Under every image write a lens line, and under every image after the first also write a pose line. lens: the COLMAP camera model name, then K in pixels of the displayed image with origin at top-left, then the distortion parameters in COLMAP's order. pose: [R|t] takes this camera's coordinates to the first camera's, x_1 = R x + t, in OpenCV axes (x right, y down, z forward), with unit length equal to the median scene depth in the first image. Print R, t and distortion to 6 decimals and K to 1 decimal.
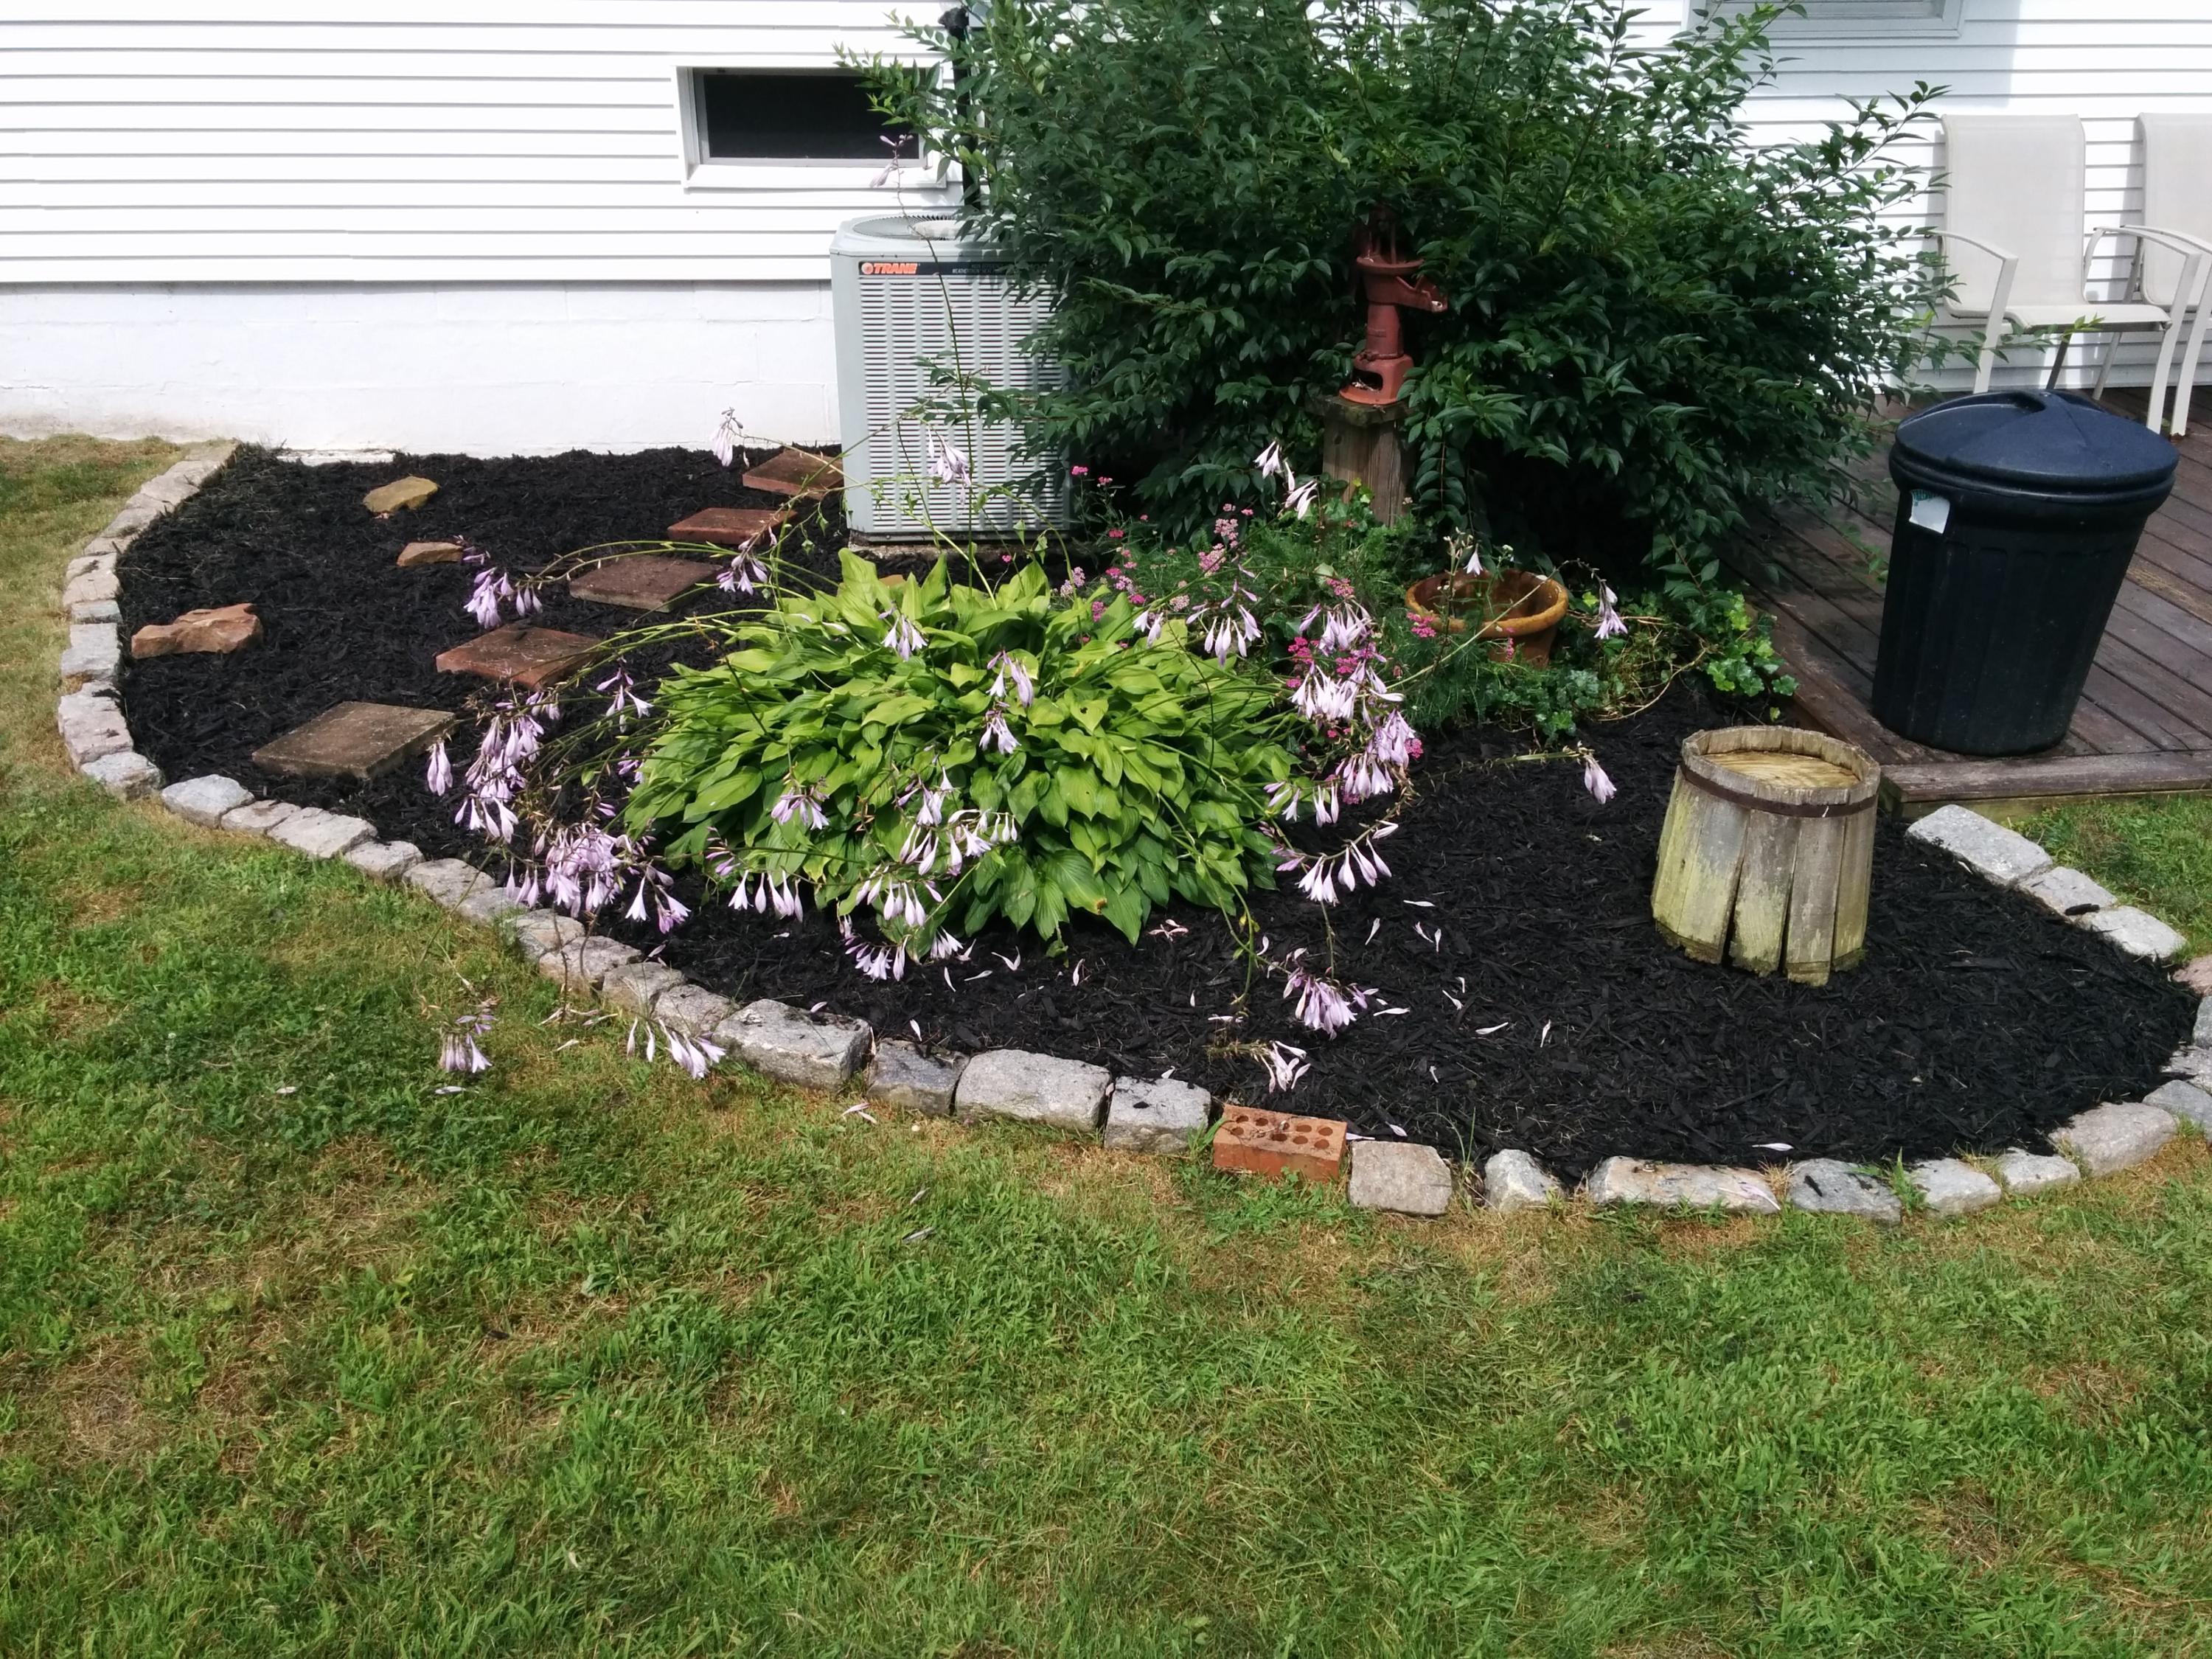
lens RADIAL K [[1952.4, 0, 1110.6], [0, 1952.4, 837.4], [0, 0, 1]] dist [0.054542, -0.001558]
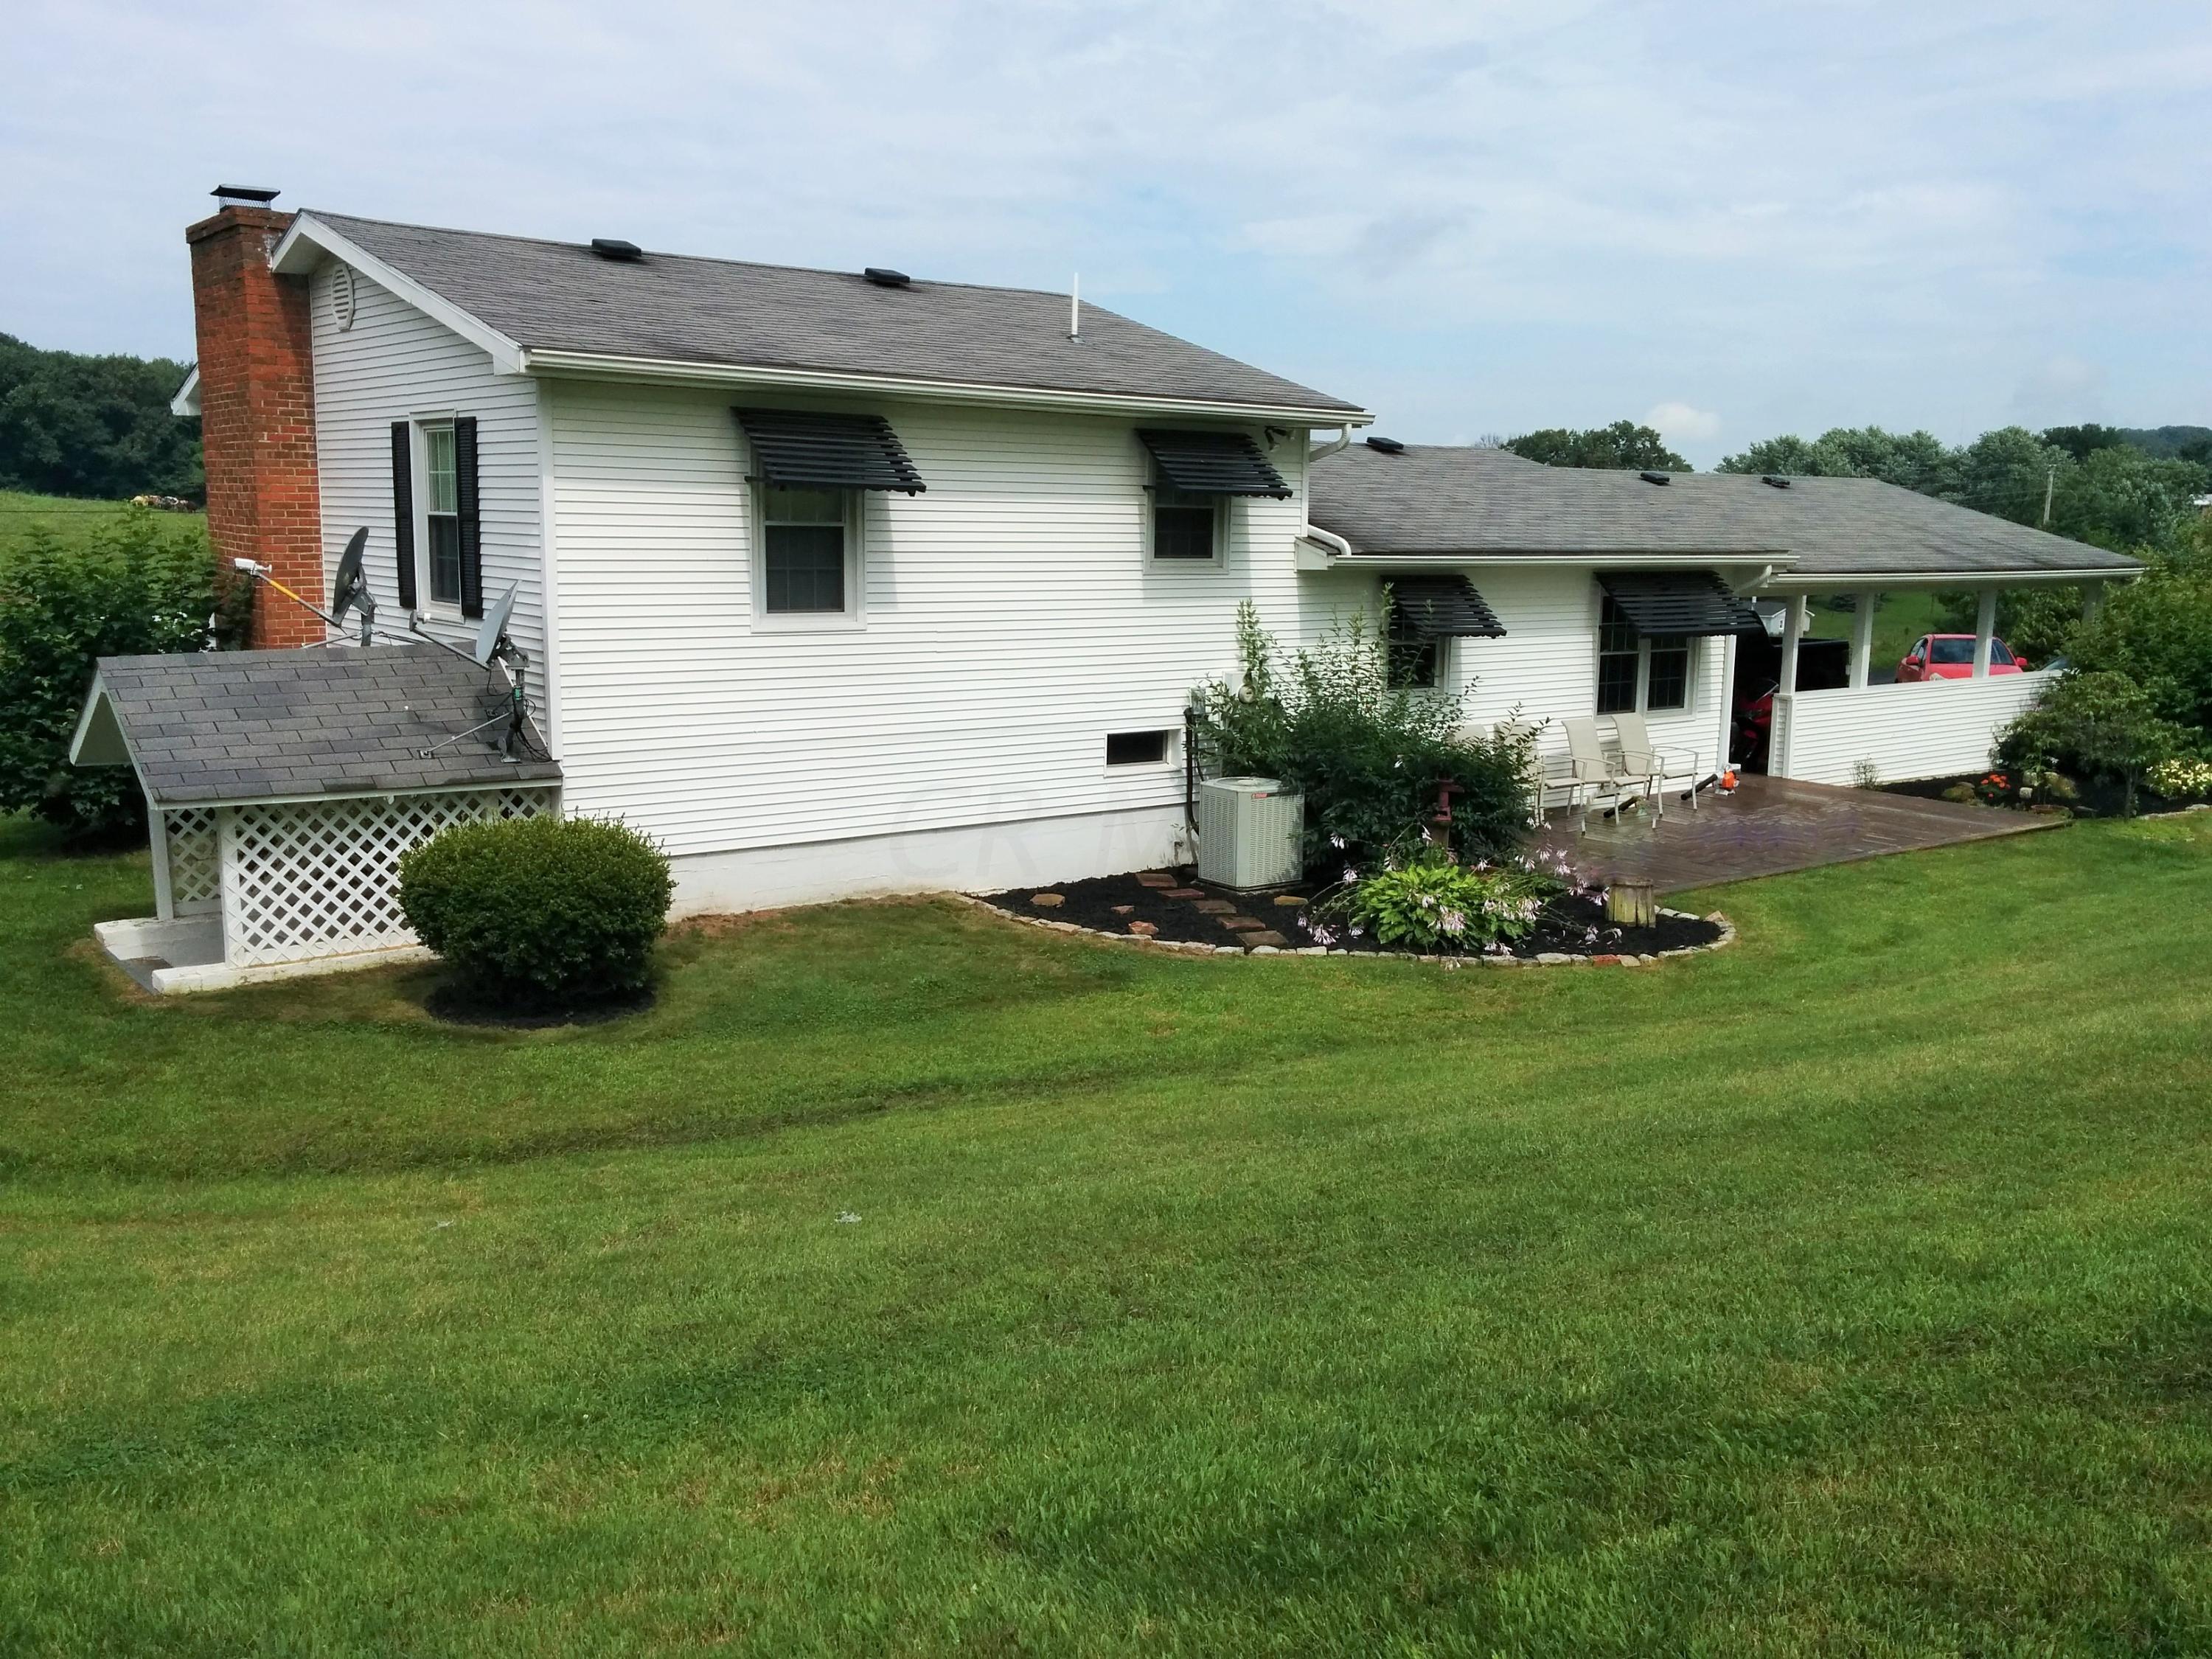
lens RADIAL K [[1952.4, 0, 1100.2], [0, 1952.4, 830.0], [0, 0, 1]] dist [0.054542, -0.001558]
pose [[0.827408, -0.072963, 0.556842, -2.096831], [0.224985, 0.951546, -0.209622, 0.347280], [-0.514566, 0.298725, 0.803732, -1.319534]]
